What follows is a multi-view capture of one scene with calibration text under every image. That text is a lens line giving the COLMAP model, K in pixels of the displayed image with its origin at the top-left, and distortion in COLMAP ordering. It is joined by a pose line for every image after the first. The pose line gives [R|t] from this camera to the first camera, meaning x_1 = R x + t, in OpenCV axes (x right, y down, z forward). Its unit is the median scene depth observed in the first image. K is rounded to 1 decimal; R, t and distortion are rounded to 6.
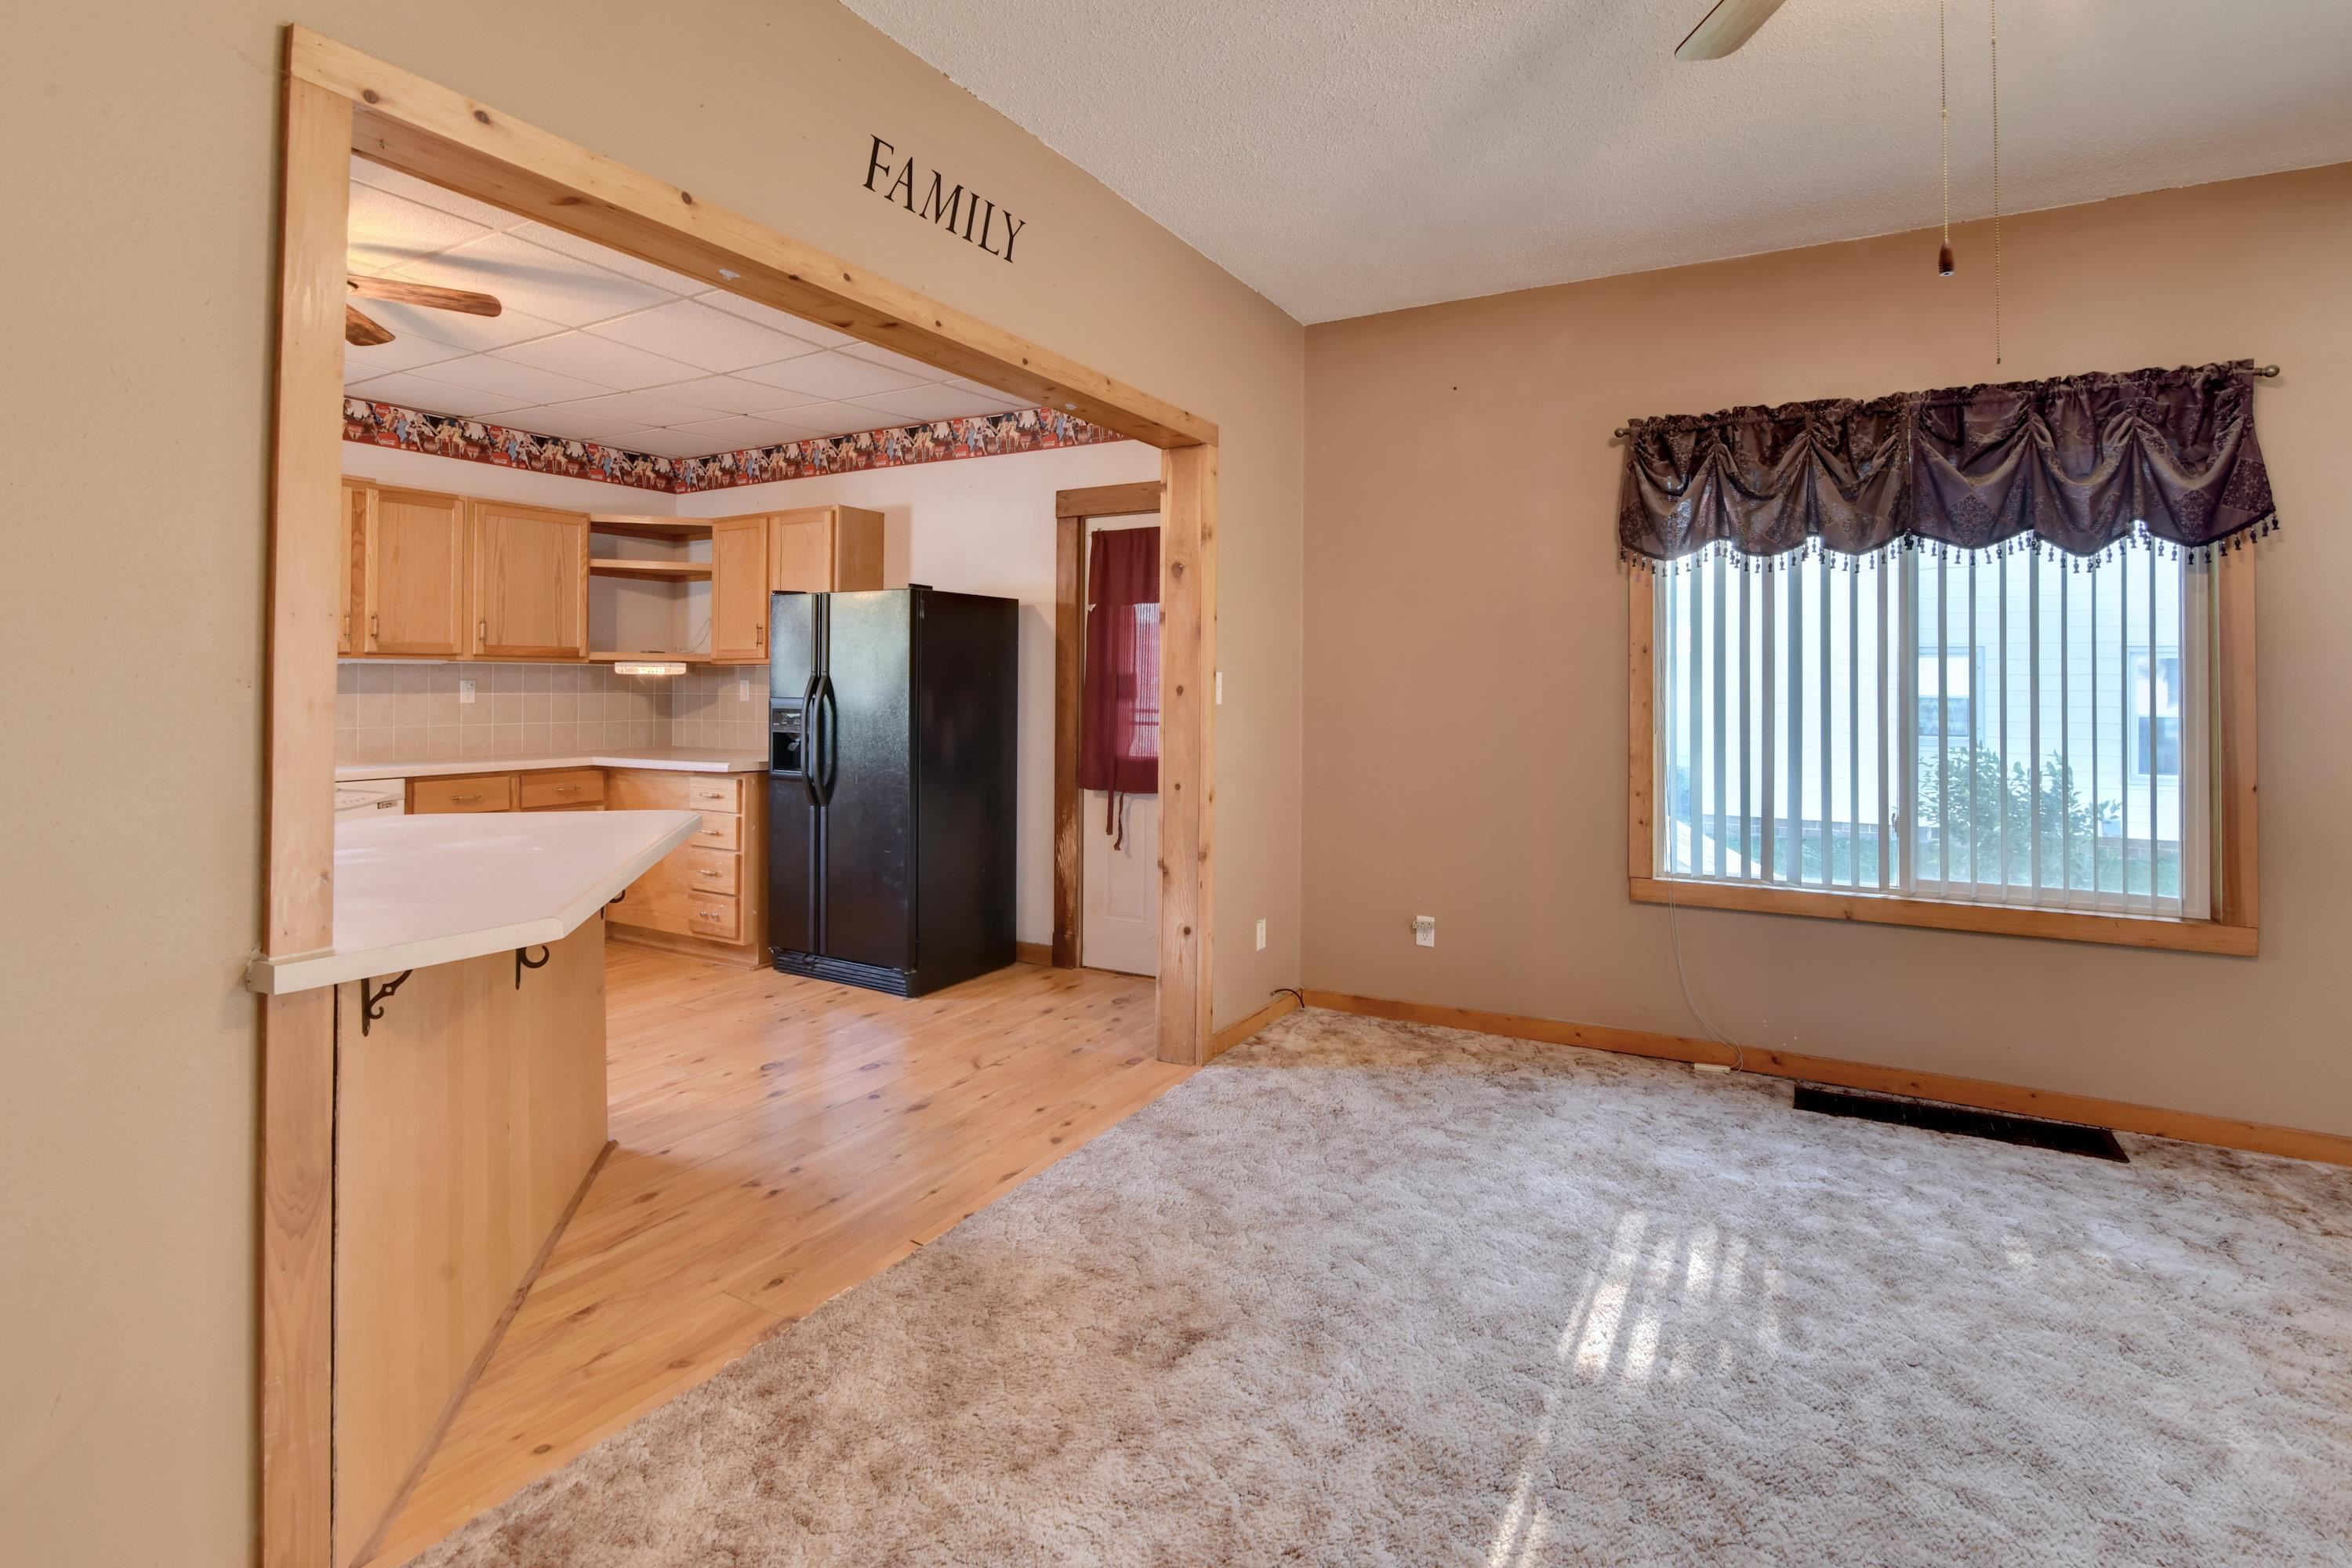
lens RADIAL K [[1121.9, 0, 1172.9], [0, 1121.9, 693.2], [0, 0, 1]] dist [-0.018511, 0.000465]
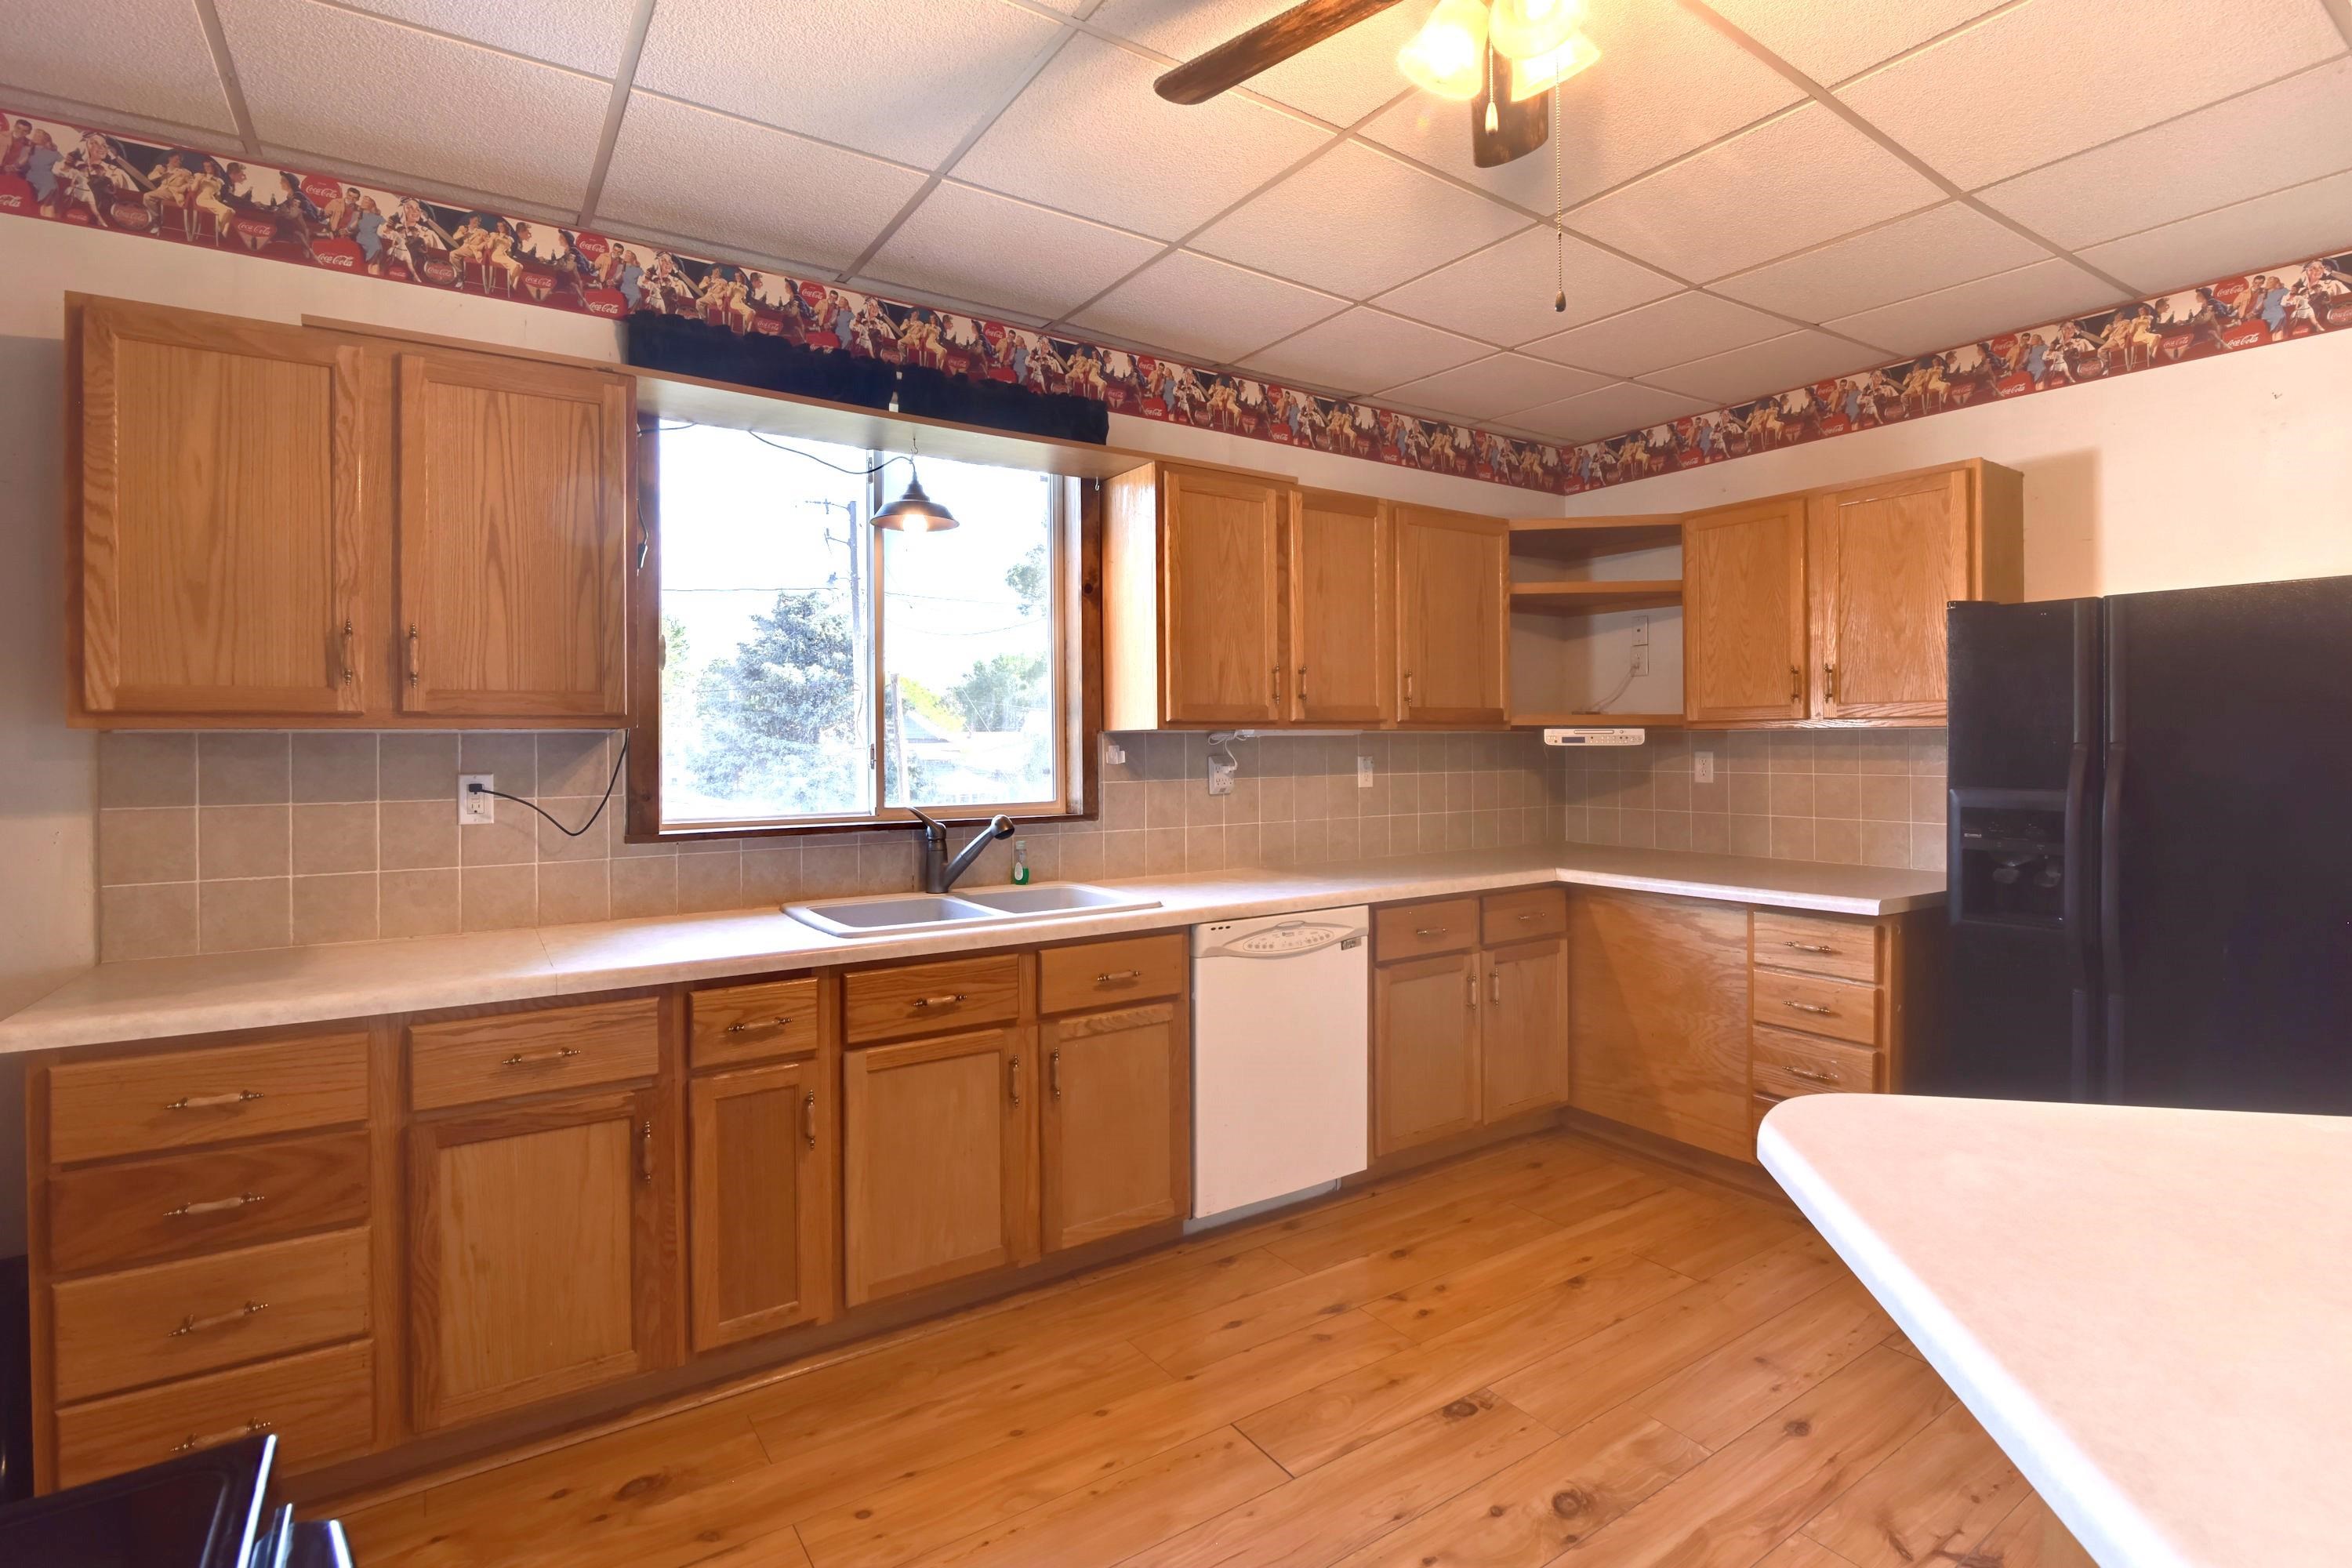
lens RADIAL K [[1113.8, 0, 1163.1], [0, 1113.8, 737.7], [0, 0, 1]] dist [-0.017519, 0.000659]
pose [[0.890958, -0.010658, -0.453962, -0.410839], [0.006270, 0.999918, -0.011171, -0.016041], [0.454043, 0.007107, 0.890951, 0.279020]]
